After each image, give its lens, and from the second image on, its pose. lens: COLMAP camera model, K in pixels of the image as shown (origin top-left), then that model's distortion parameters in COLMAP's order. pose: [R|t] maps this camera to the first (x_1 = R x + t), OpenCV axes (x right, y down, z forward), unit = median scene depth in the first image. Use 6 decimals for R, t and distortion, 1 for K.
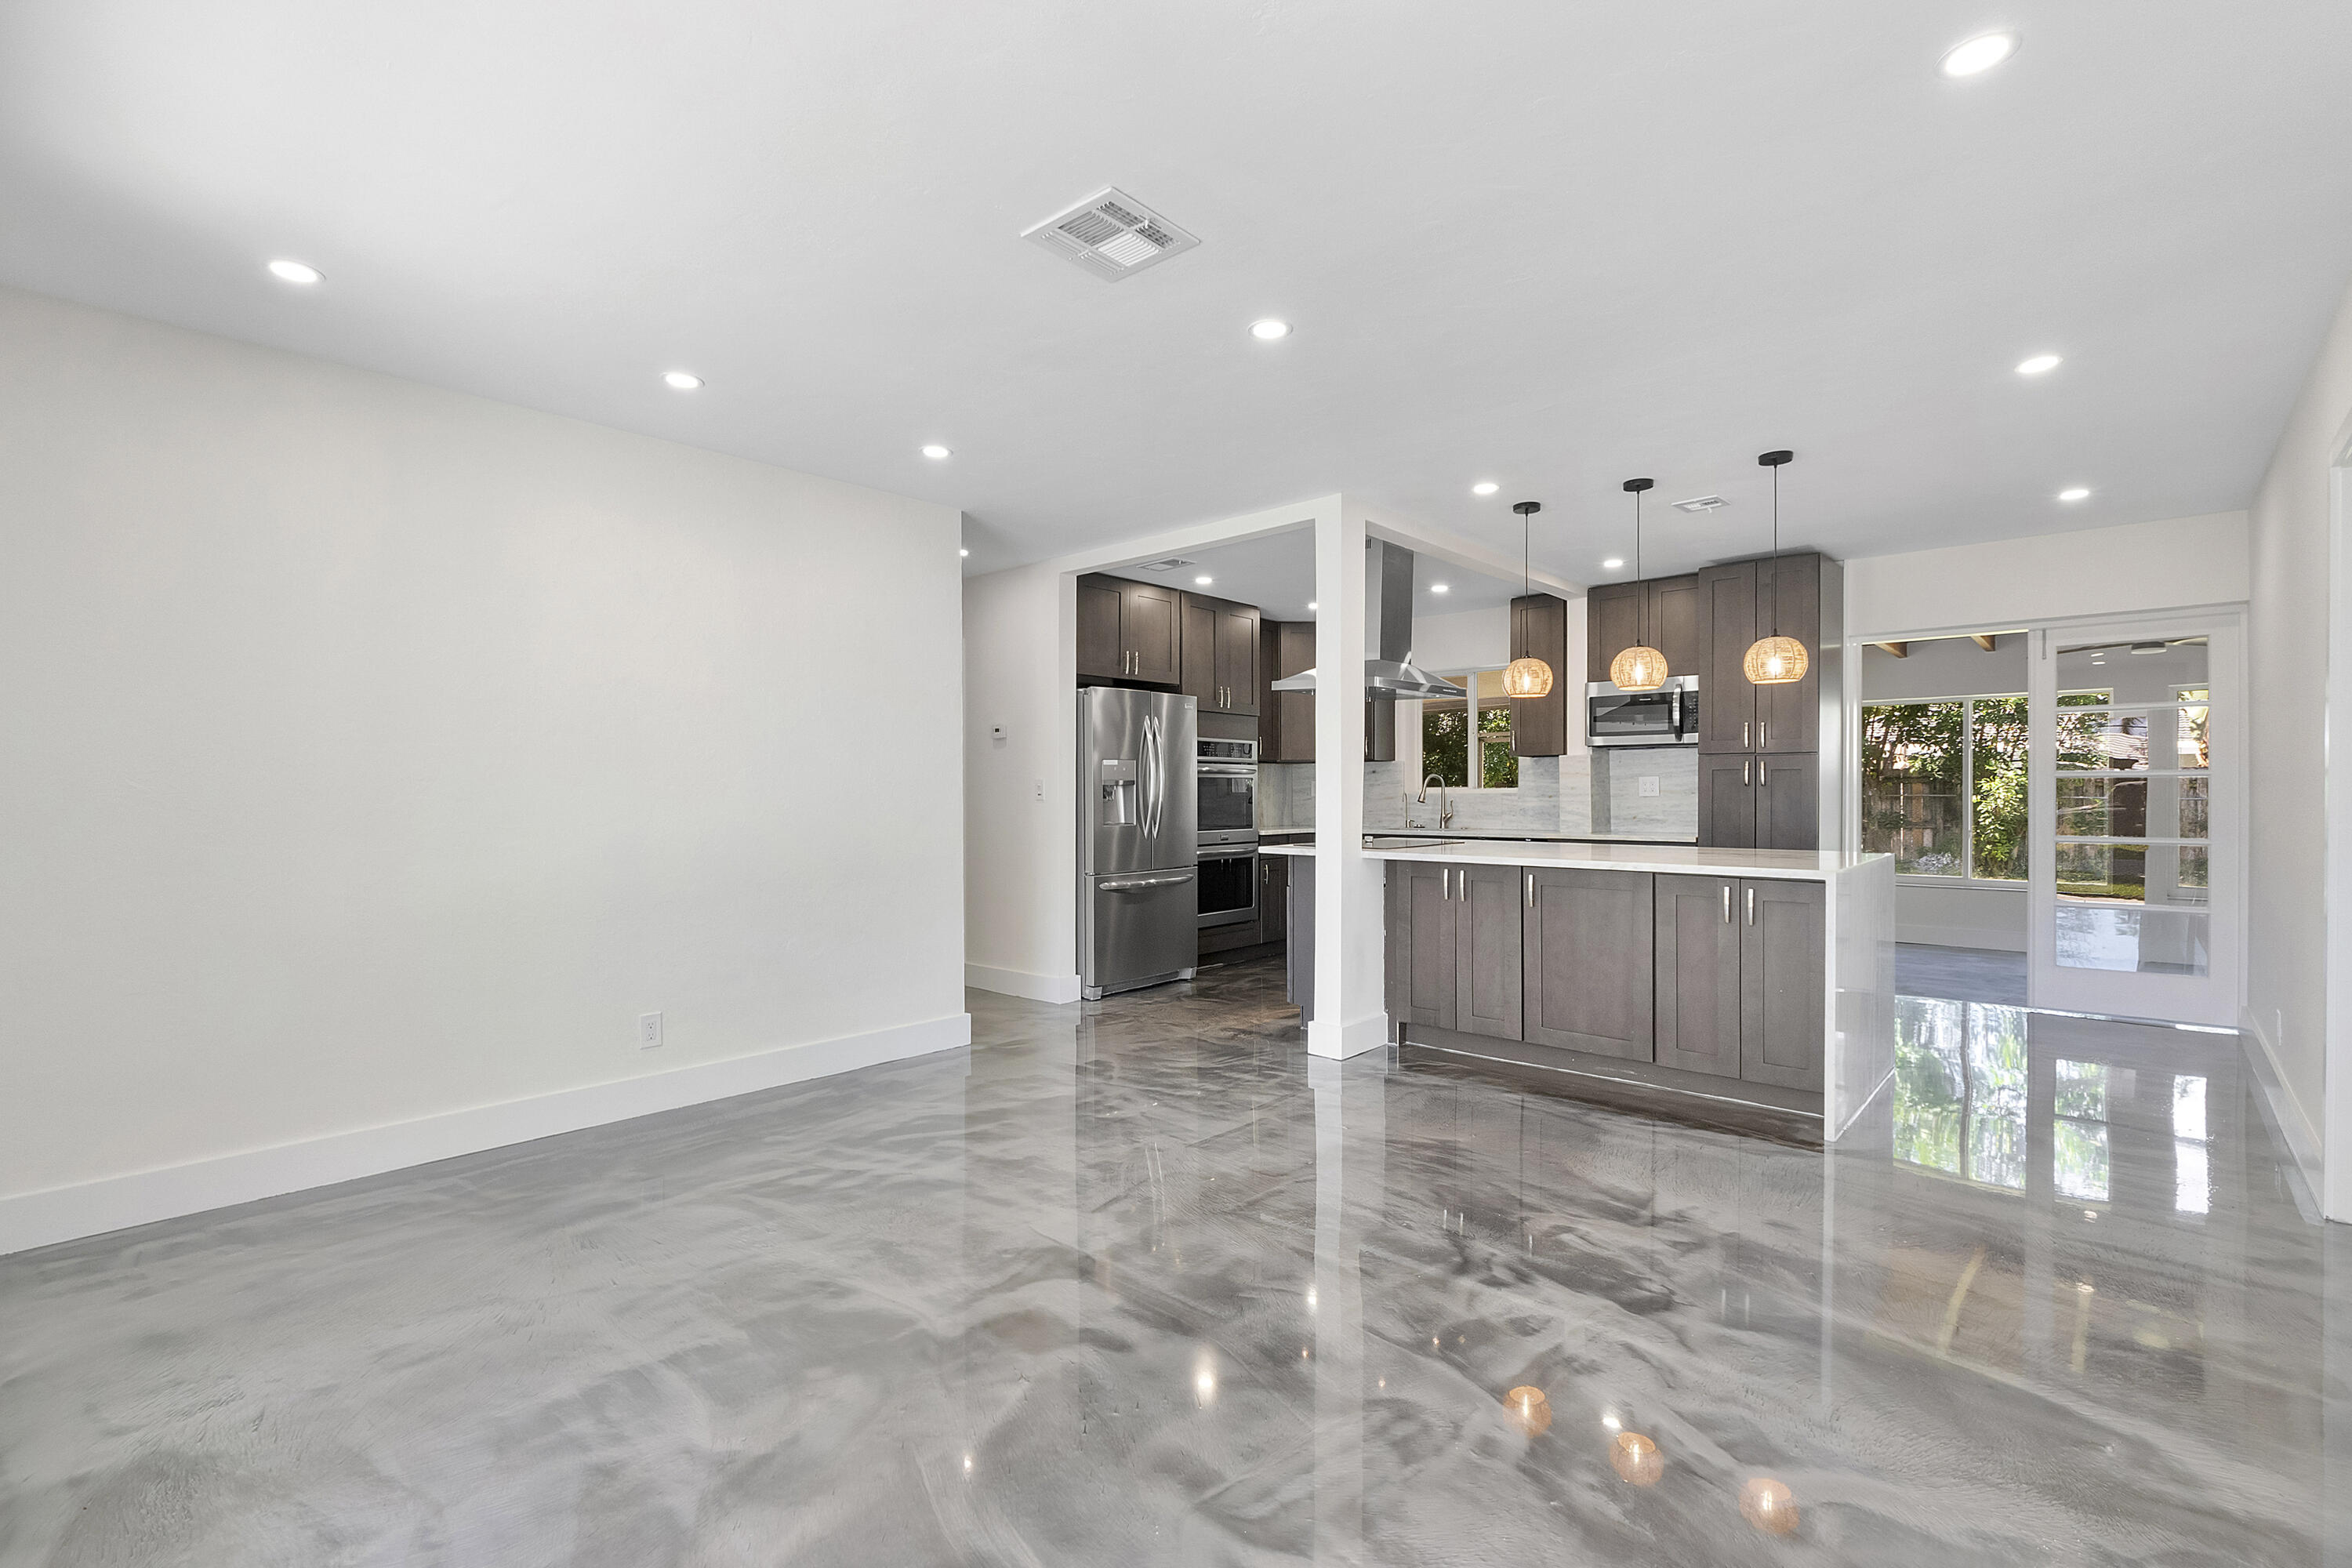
lens RADIAL K [[1061.5, 0, 1179.1], [0, 1061.5, 792.7], [0, 0, 1]] dist [0.000253, -0.000199]
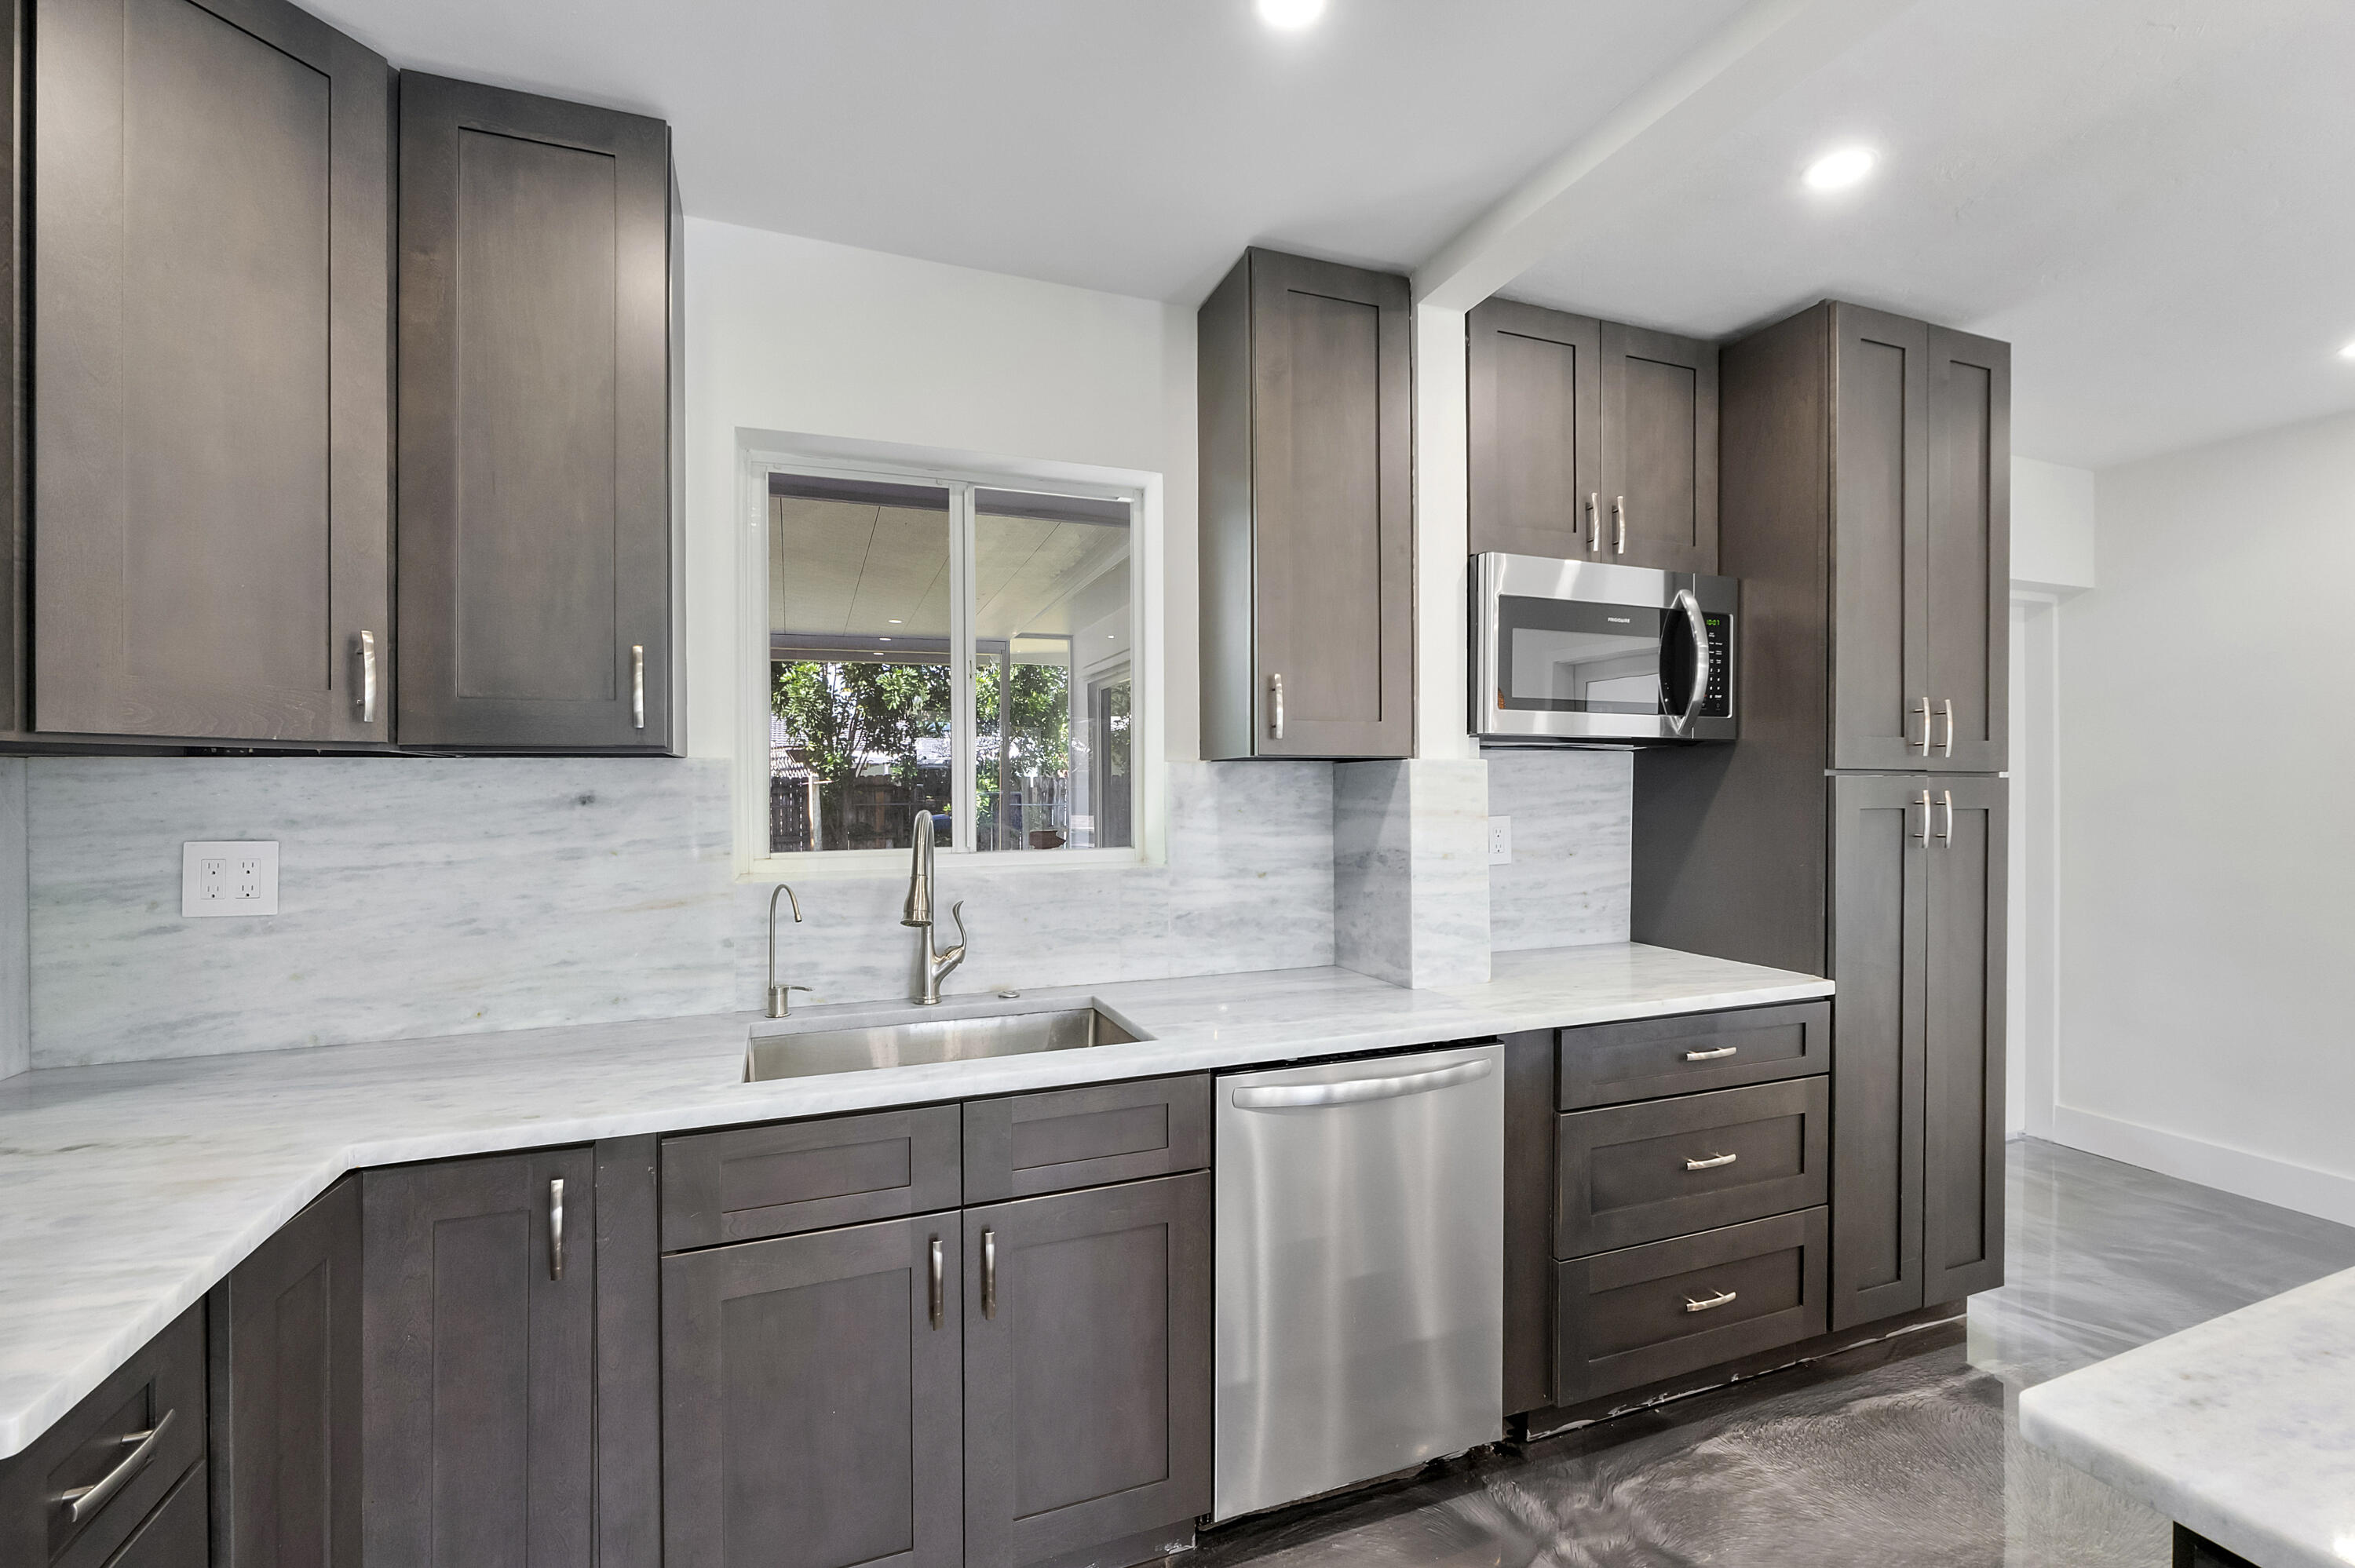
lens RADIAL K [[1000.1, 0, 1177.5], [0, 1000.1, 784.0], [0, 0, 1]] dist [-0.001477, -0.000196]
pose [[0.456593, 0.002985, 0.889671, 0.045352], [0.003875, 0.999978, -0.005344, -0.024013], [-0.889667, 0.005888, 0.456571, 0.868943]]
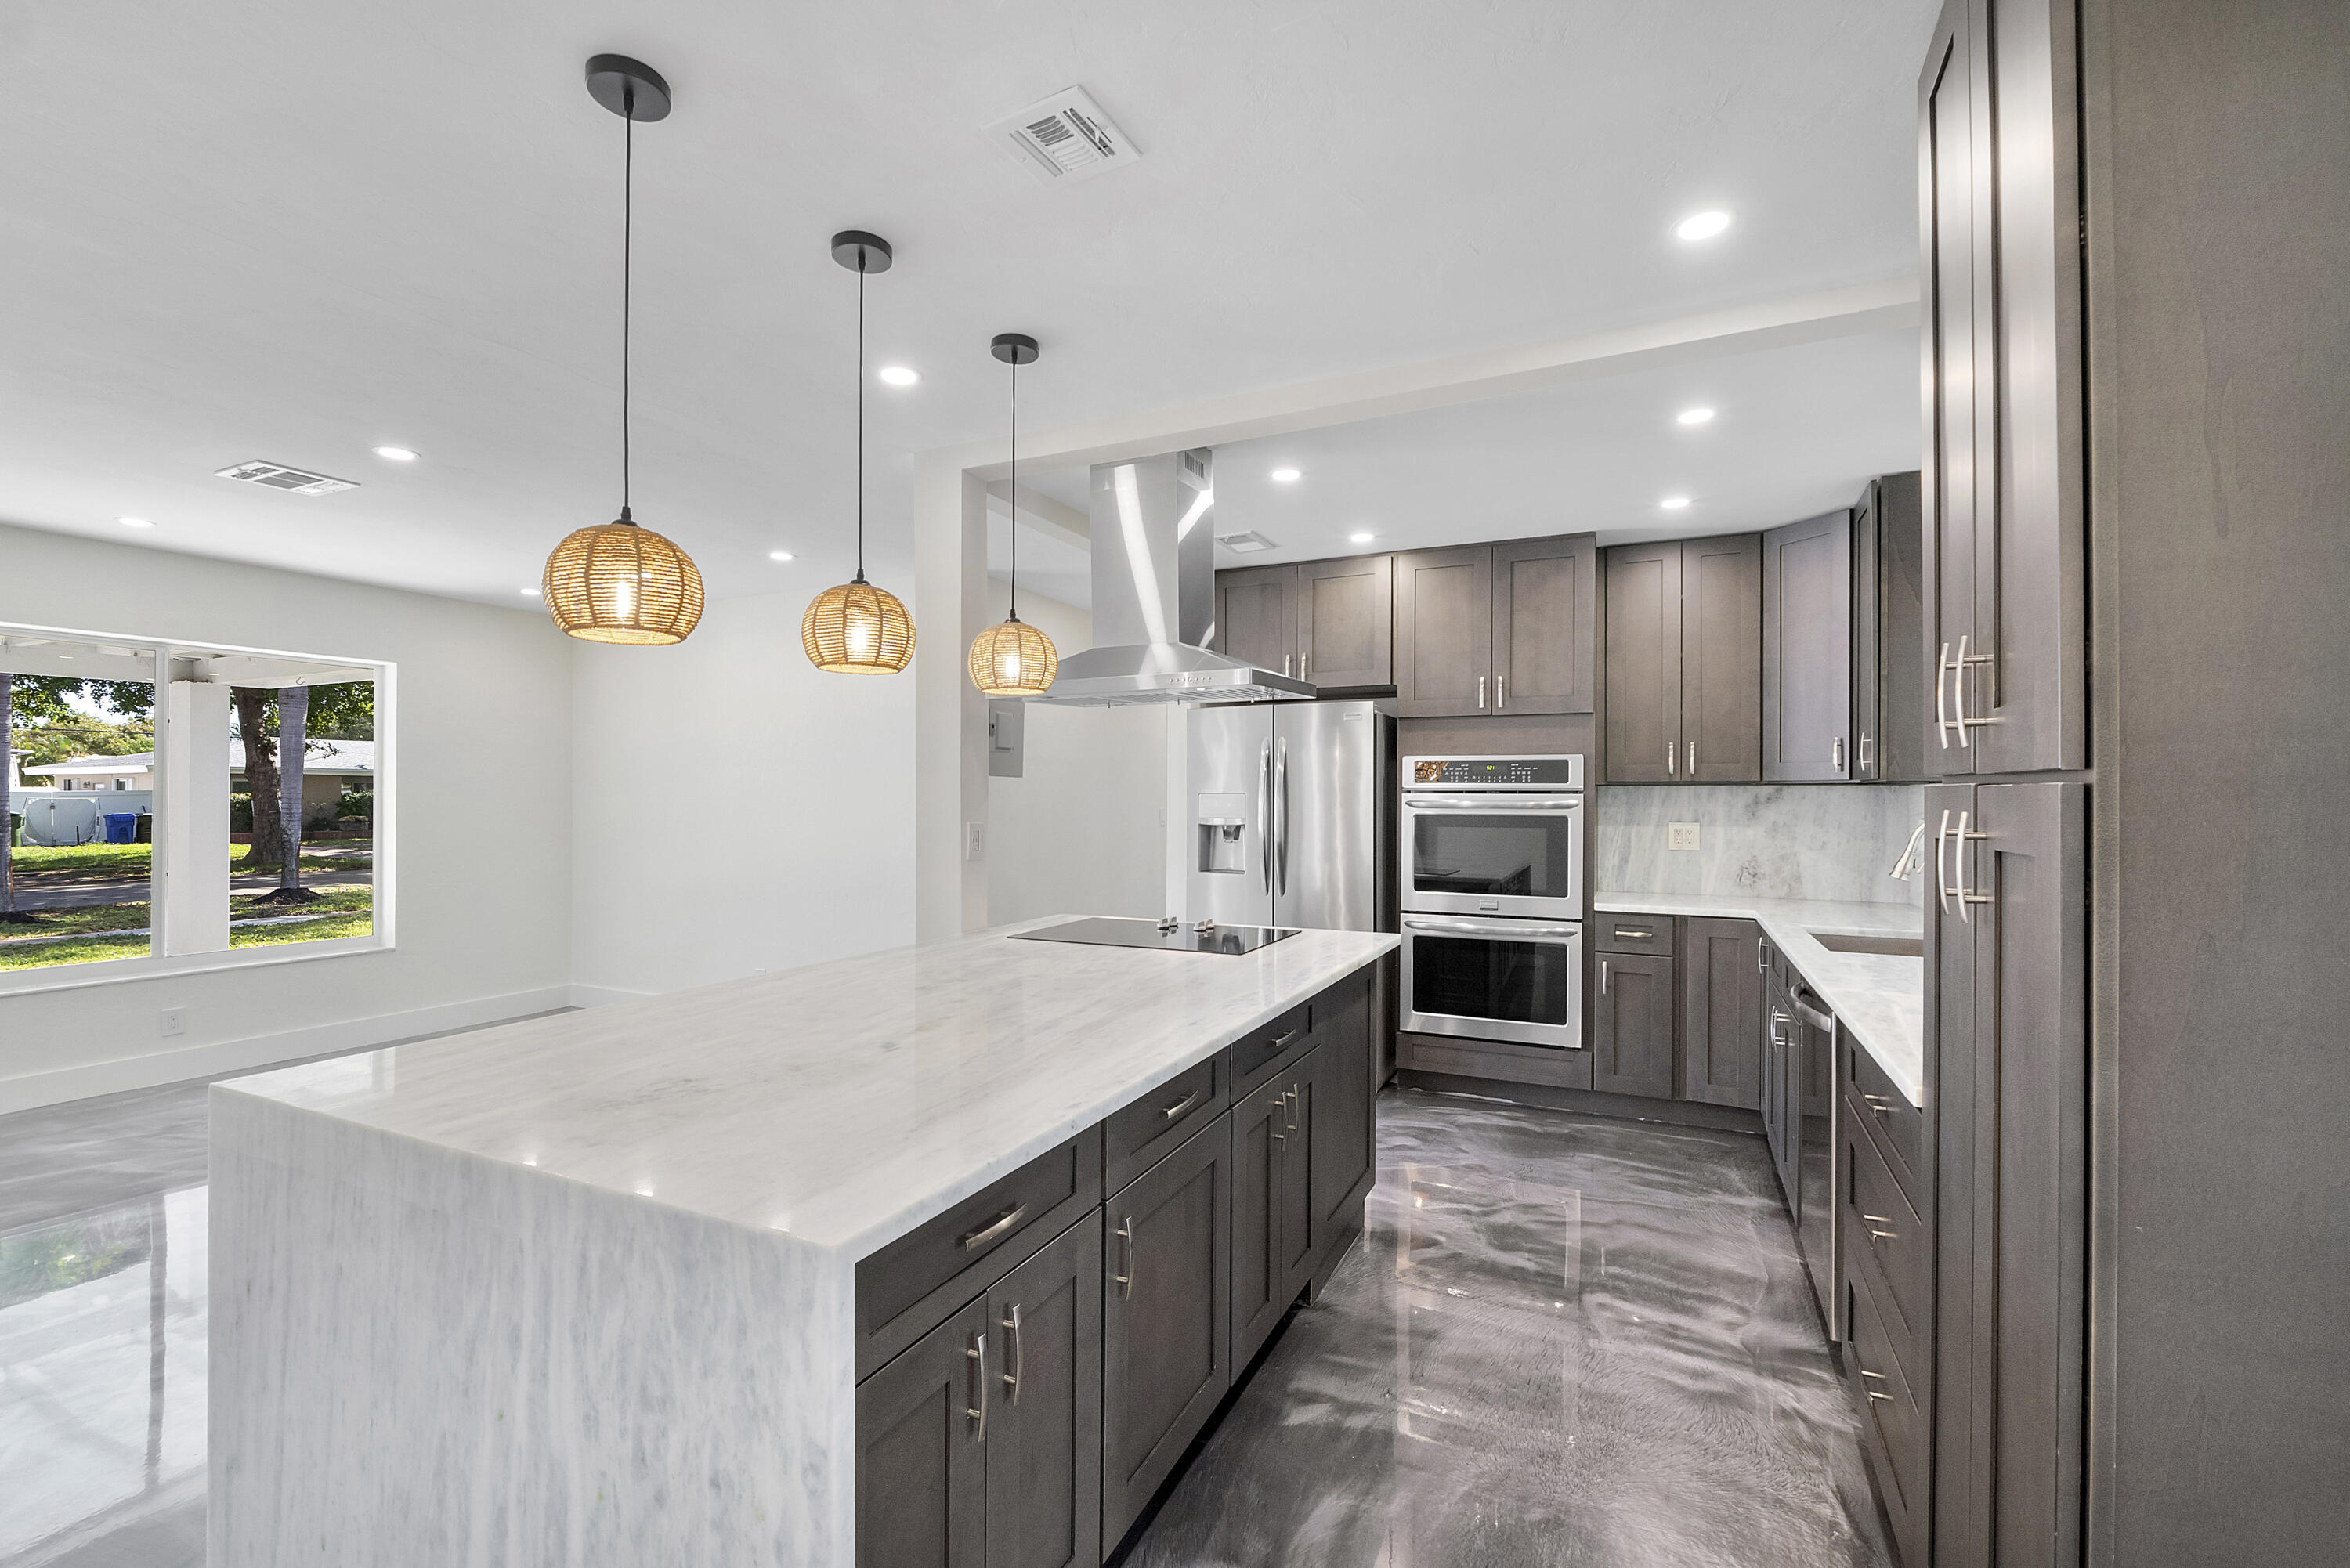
lens RADIAL K [[998.0, 0, 1175.0], [0, 998.0, 784.0], [0, 0, 1]] dist [-0.001477, -0.000196]
pose [[0.277581, -0.003620, -0.960695, 0.560903], [-0.005327, 0.999972, -0.005307, -0.027636], [0.960687, 0.006591, 0.277554, 0.621788]]
